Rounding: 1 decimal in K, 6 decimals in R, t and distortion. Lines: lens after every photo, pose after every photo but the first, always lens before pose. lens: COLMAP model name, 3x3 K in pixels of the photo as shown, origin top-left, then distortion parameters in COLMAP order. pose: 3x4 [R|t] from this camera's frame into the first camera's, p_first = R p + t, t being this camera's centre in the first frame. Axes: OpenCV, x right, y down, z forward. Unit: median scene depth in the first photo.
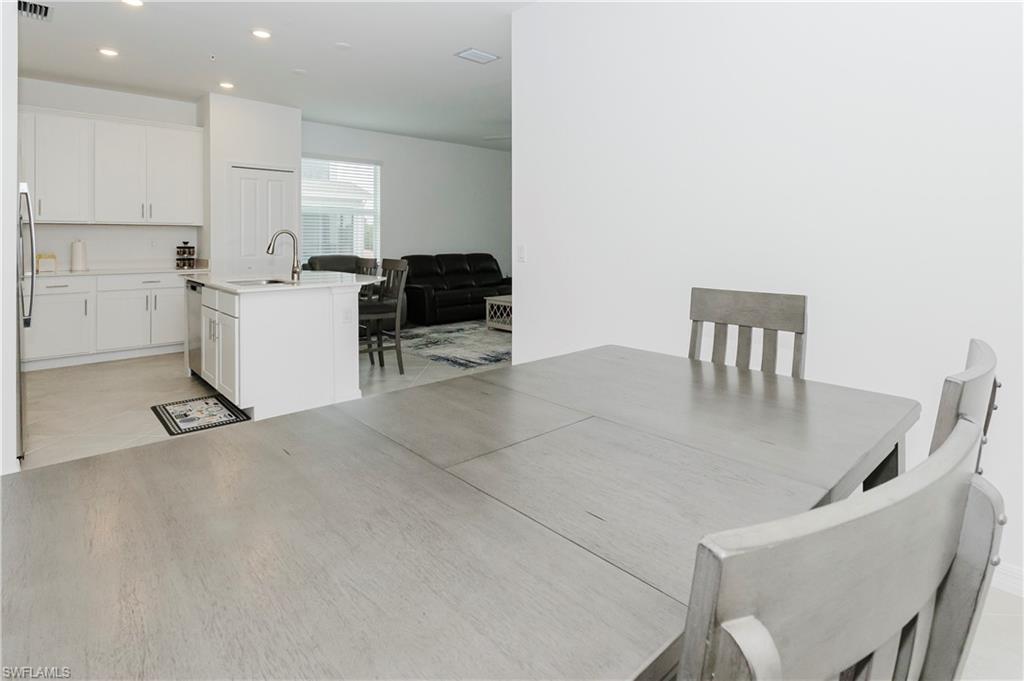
lens RADIAL K [[519.5, 0, 513.4], [0, 519.5, 238.2], [0, 0, 1]] dist [-0.016095, -0.000250]
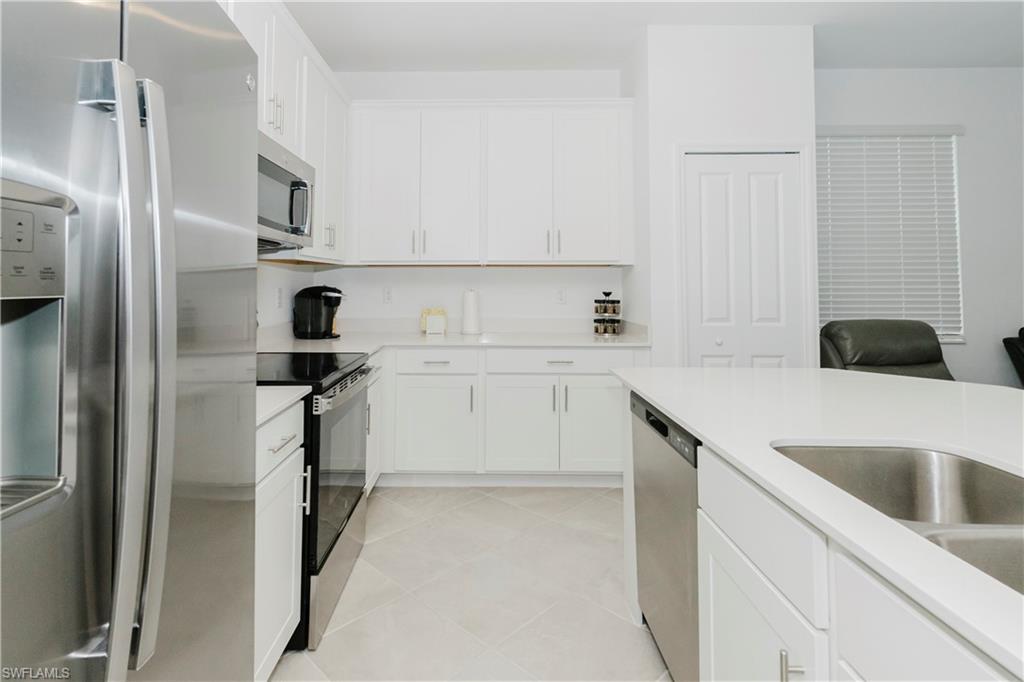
lens RADIAL K [[518.7, 0, 513.3], [0, 518.7, 267.2], [0, 0, 1]] dist [0.015628, 0.000114]
pose [[0.761512, -0.022903, -0.647746, -0.326778], [0.002452, 0.999470, -0.032457, -0.002503], [0.648146, 0.023128, 0.761165, 0.468323]]
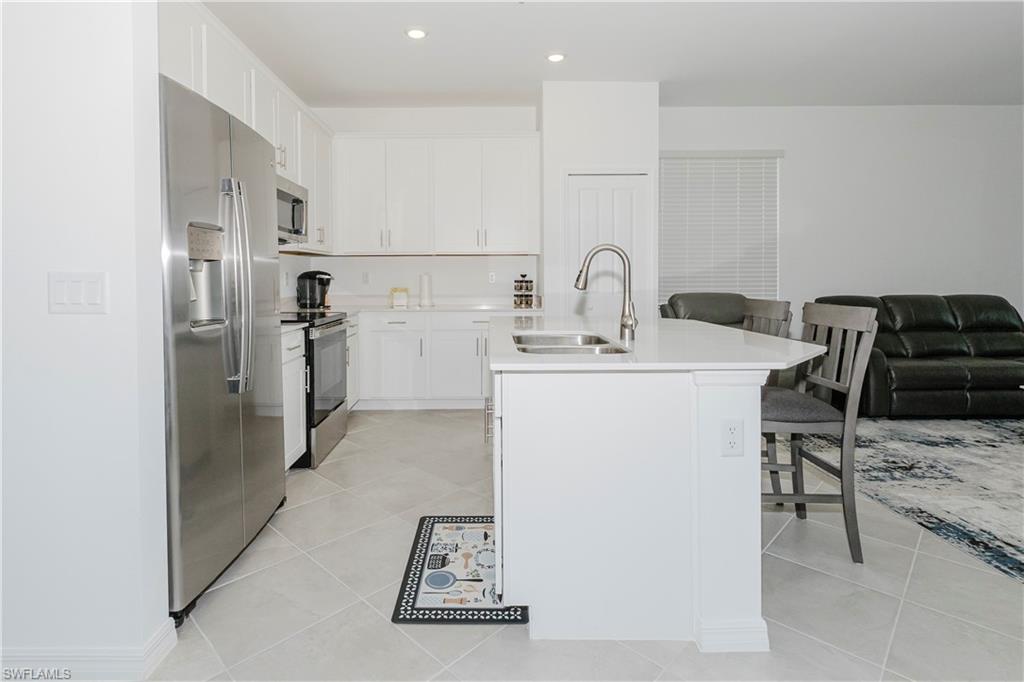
lens RADIAL K [[509.8, 0, 500.2], [0, 509.8, 294.9], [0, 0, 1]] dist [0.002955, 0.000734]
pose [[0.749601, 0.018757, -0.661625, -0.121808], [0.005613, 0.999382, 0.034691, 0.011327], [0.661867, -0.029718, 0.749032, 0.364167]]
